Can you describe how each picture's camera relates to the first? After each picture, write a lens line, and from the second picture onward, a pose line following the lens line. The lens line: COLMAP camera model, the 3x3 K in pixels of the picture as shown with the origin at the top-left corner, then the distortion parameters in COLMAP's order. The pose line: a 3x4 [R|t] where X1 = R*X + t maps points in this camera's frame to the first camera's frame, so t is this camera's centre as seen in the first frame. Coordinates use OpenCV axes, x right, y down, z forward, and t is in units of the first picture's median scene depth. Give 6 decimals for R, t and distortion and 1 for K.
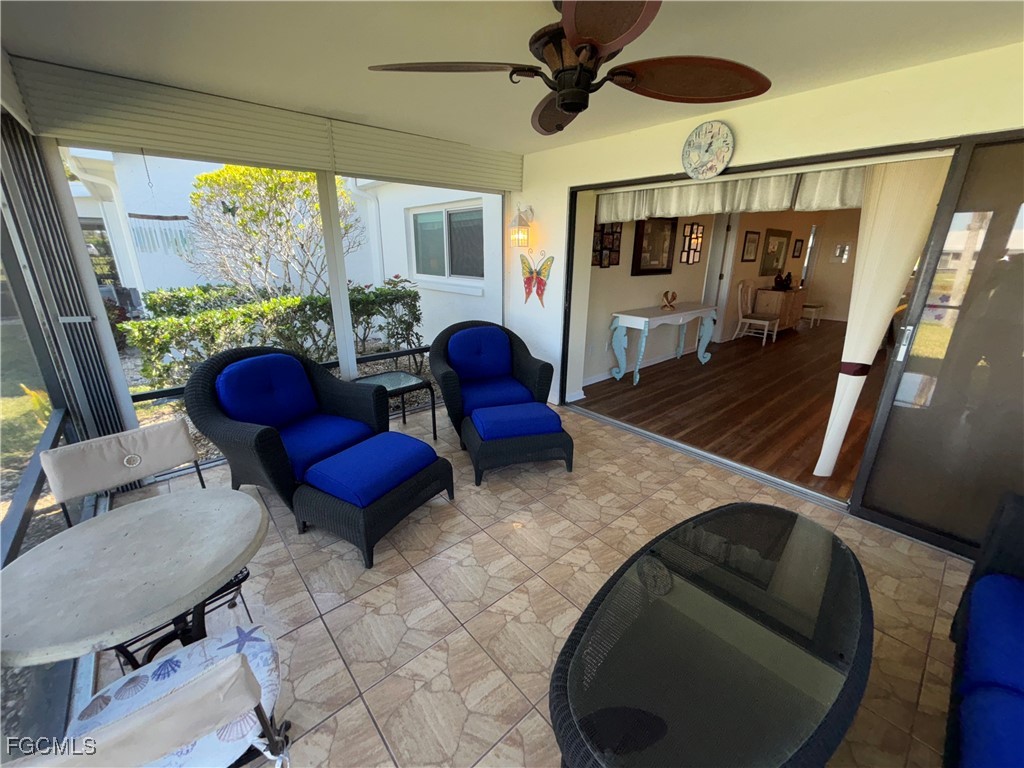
lens RADIAL K [[412.0, 0, 509.0], [0, 412.0, 383.4], [0, 0, 1]] dist [-0.000321, 0.000499]
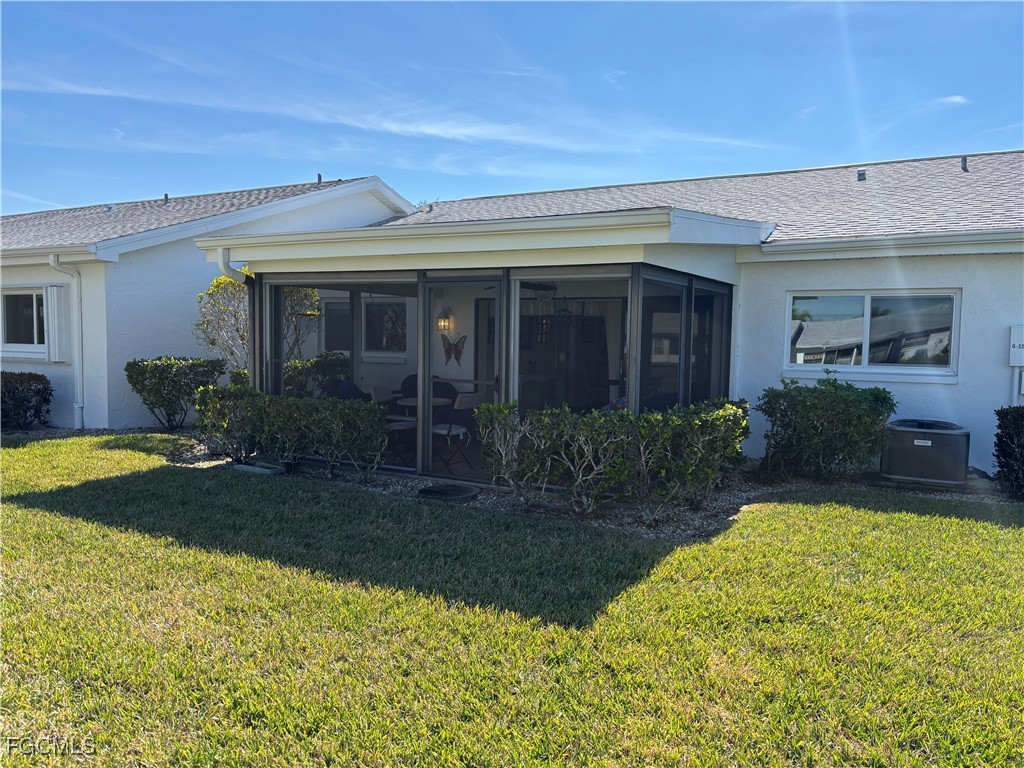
lens RADIAL K [[776.3, 0, 511.9], [0, 776.3, 386.6], [0, 0, 1]] dist [0.046186, -0.054870]
pose [[0.936835, -0.014132, 0.349487, -0.767323], [0.098599, 0.969332, -0.225109, 0.575896], [-0.335587, 0.245349, 0.909497, -1.743008]]
